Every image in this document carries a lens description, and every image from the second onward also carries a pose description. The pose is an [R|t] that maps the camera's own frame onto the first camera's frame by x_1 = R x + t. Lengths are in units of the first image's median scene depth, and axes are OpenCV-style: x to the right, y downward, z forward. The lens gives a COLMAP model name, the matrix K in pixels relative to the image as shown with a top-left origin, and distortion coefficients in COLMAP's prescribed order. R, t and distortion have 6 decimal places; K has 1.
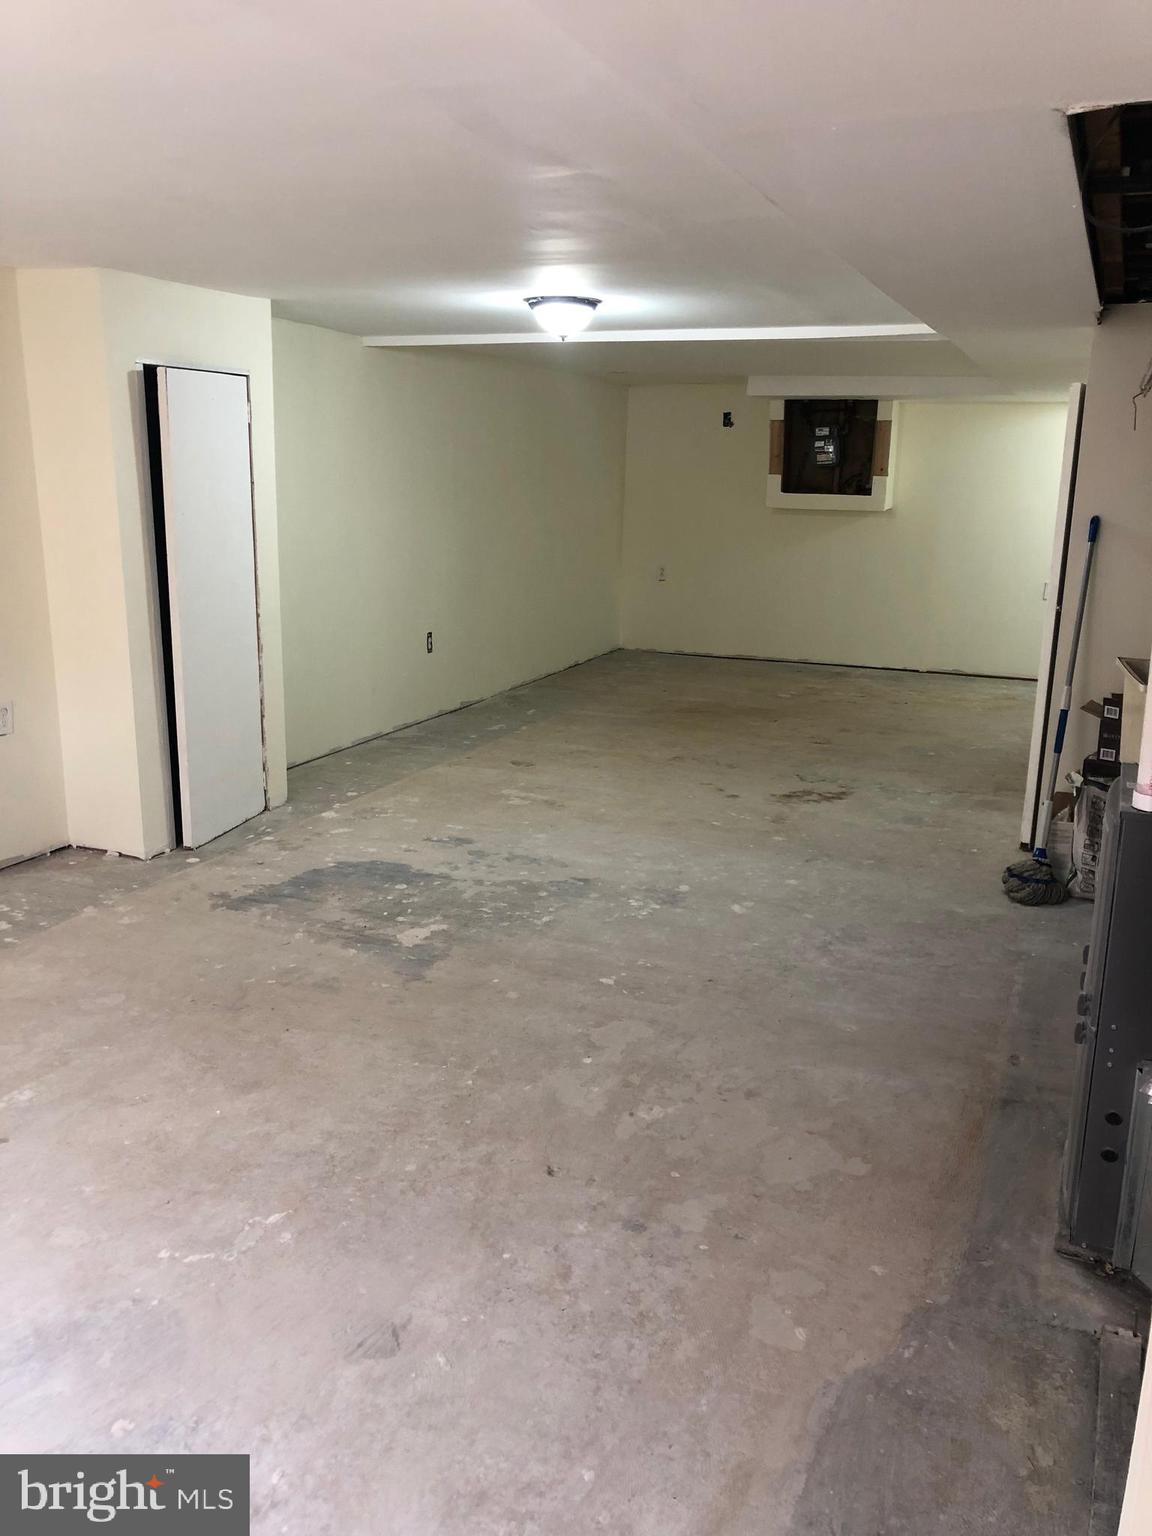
lens RADIAL K [[1256.9, 0, 570.7], [0, 1256.9, 758.7], [0, 0, 1]] dist [0.051386, -0.059289]
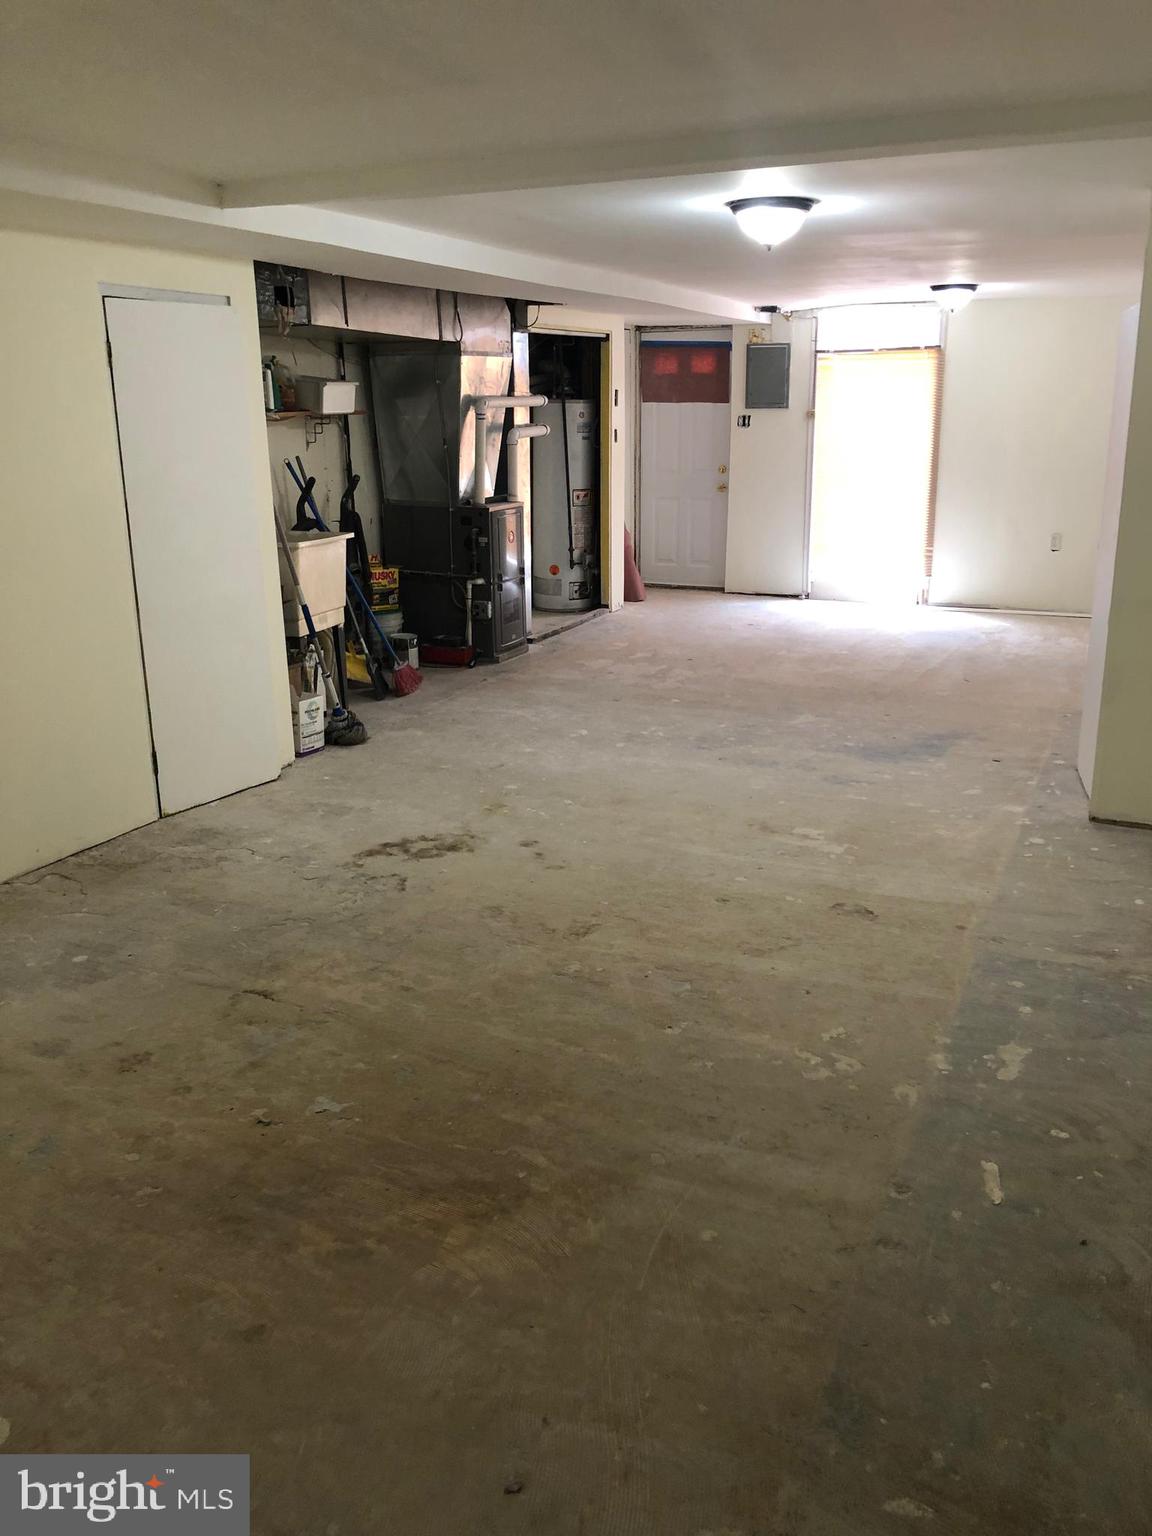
lens RADIAL K [[1256.9, 0, 579.0], [0, 1256.9, 779.2], [0, 0, 1]] dist [0.051386, -0.059289]
pose [[-0.999869, -0.014048, 0.008044, 0.114169], [-0.008196, 0.867842, 0.496773, -0.455828], [-0.013960, 0.496642, -0.867843, 1.983288]]
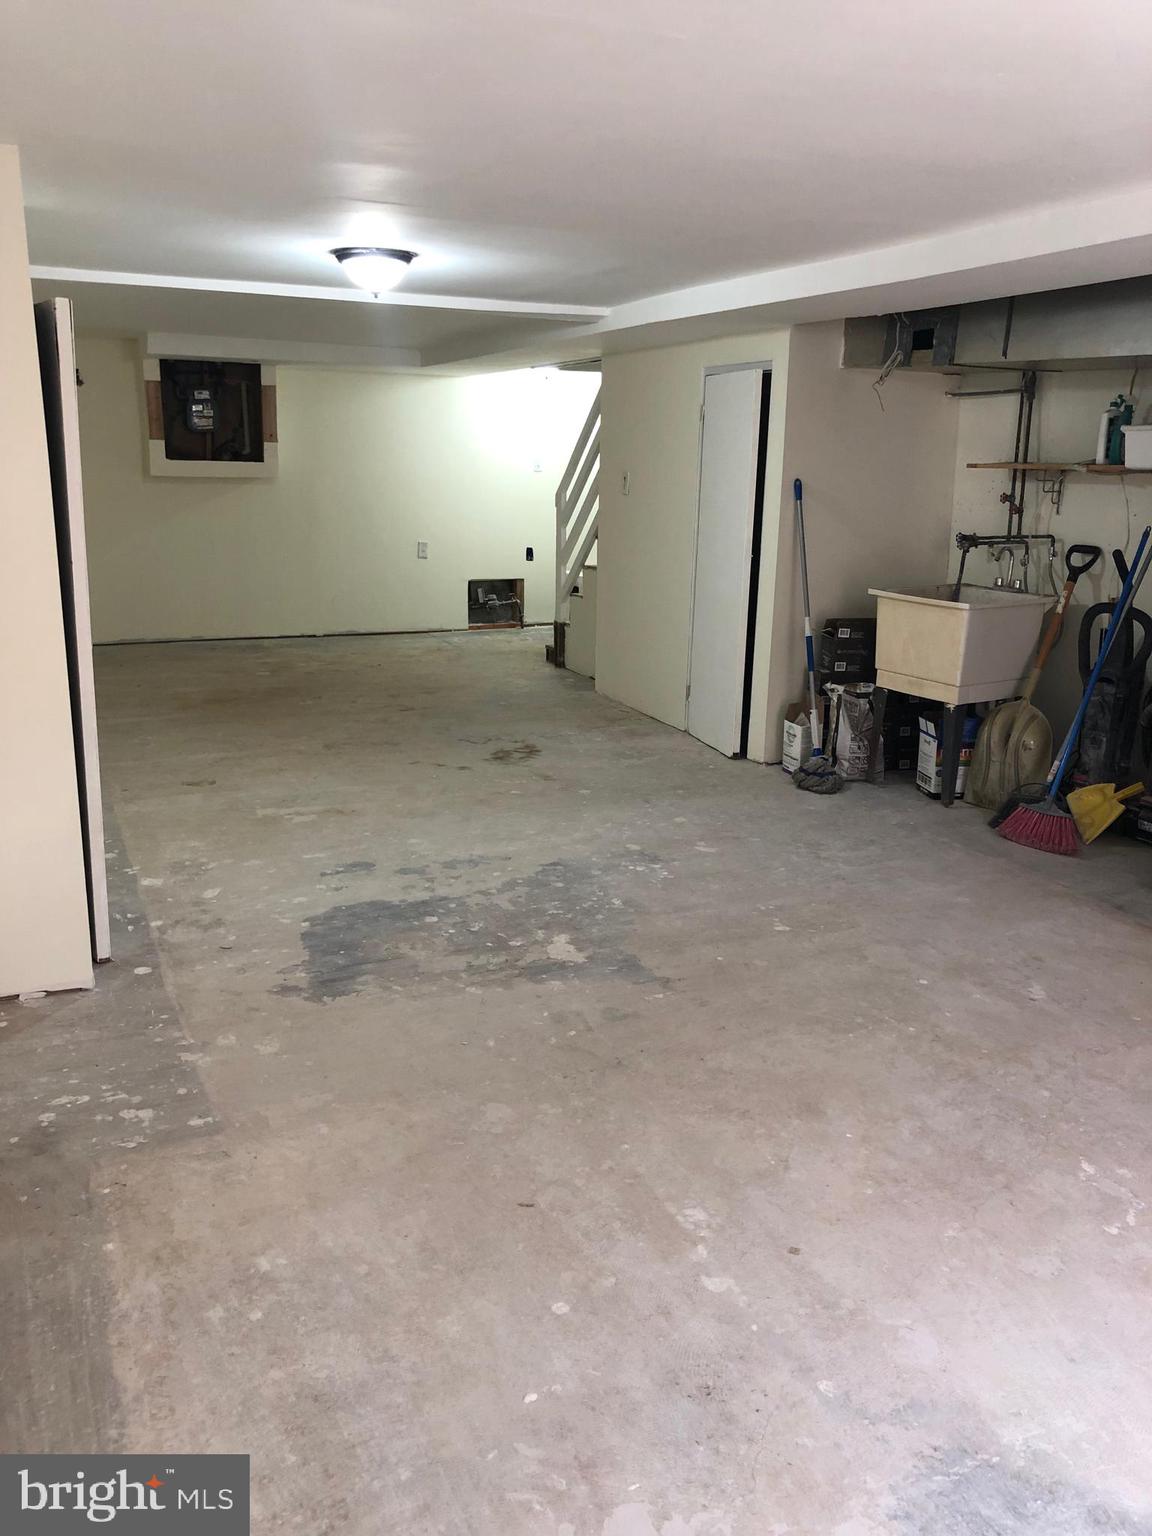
lens RADIAL K [[1256.9, 0, 572.0], [0, 1256.9, 760.9], [0, 0, 1]] dist [0.051386, -0.059289]
pose [[0.676972, -0.183369, 0.712800, -0.637878], [0.161449, 0.981877, 0.099255, -0.074177], [-0.718083, 0.047888, 0.694308, 0.296557]]
